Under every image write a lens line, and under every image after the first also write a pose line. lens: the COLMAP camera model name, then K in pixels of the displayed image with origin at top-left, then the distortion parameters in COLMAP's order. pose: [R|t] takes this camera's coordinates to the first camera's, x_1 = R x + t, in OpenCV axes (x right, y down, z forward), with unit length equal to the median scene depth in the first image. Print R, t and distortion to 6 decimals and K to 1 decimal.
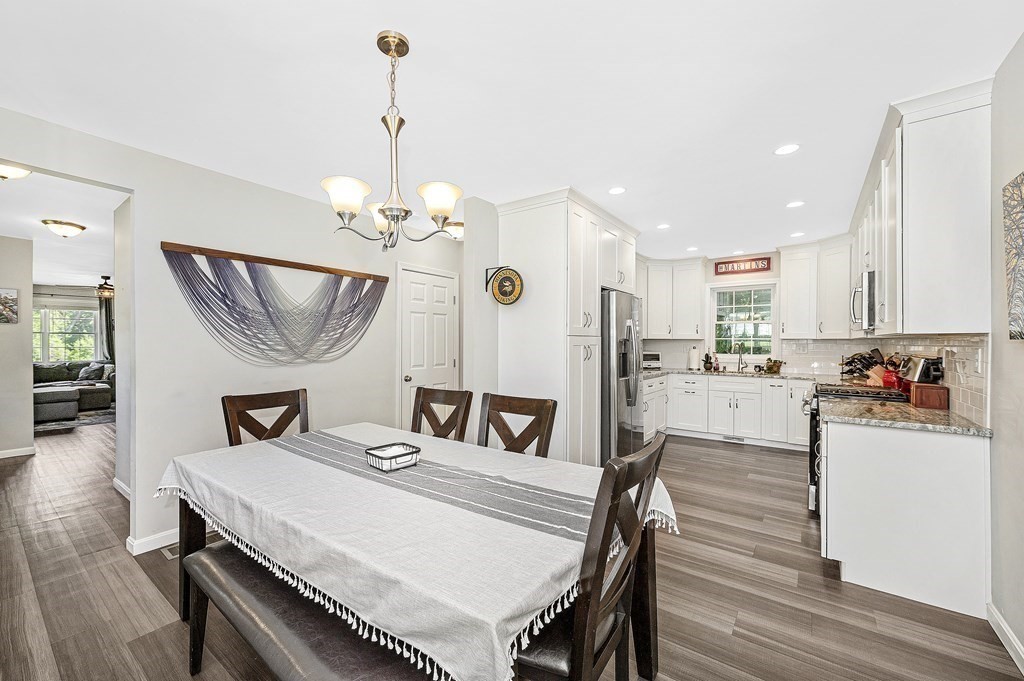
lens RADIAL K [[407.7, 0, 511.4], [0, 407.7, 338.0], [0, 0, 1]] dist [-0.016568, -0.000007]
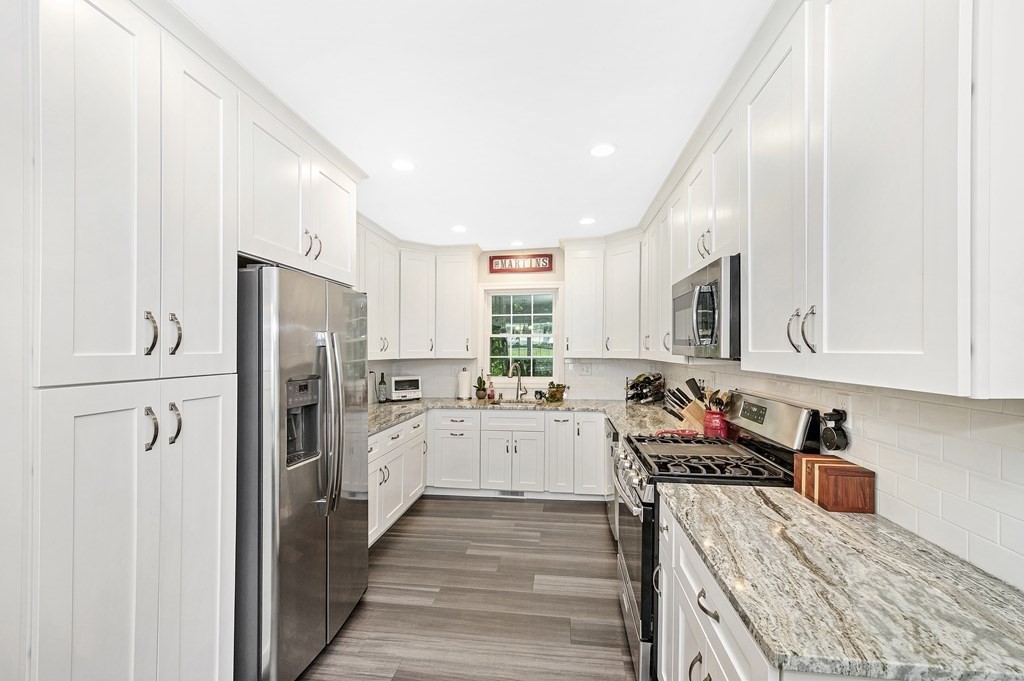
lens RADIAL K [[414.2, 0, 509.6], [0, 414.2, 352.8], [0, 0, 1]] dist [0.012443, 0.000036]
pose [[0.875093, -0.009926, 0.483853, 0.190002], [0.001892, 0.999852, 0.017089, -0.022826], [-0.483951, -0.014039, 0.874982, 0.361928]]
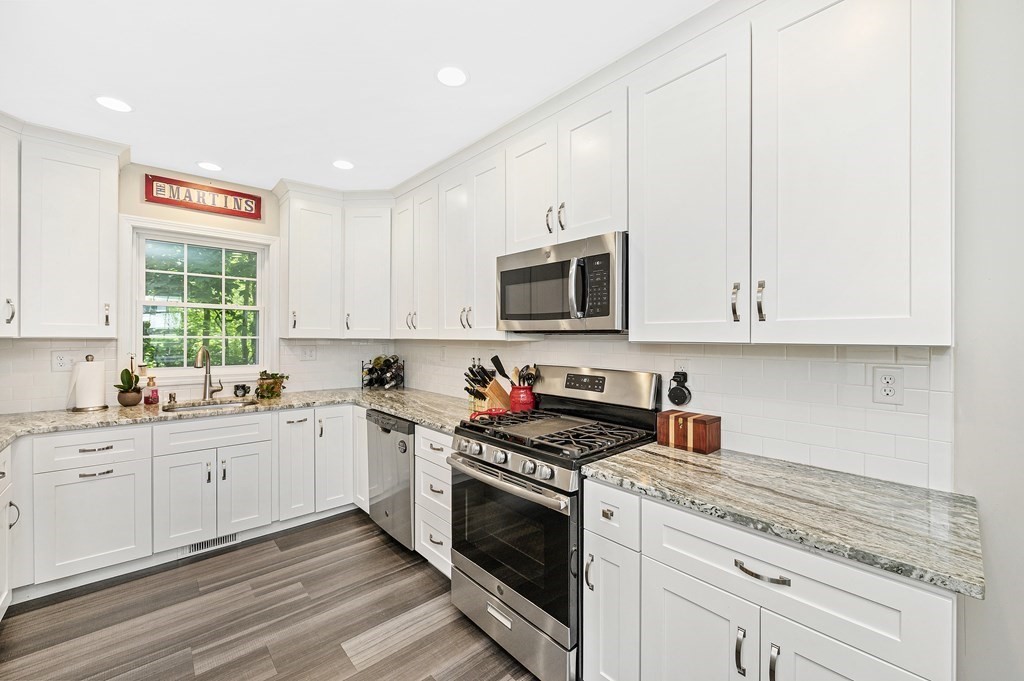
lens RADIAL K [[409.0, 0, 501.7], [0, 409.0, 341.2], [0, 0, 1]] dist [-0.000121, -0.000111]
pose [[0.216230, -0.011547, 0.976274, 0.153242], [-0.013628, 0.999797, 0.014844, -0.006774], [-0.976247, -0.016515, 0.216029, 0.588651]]
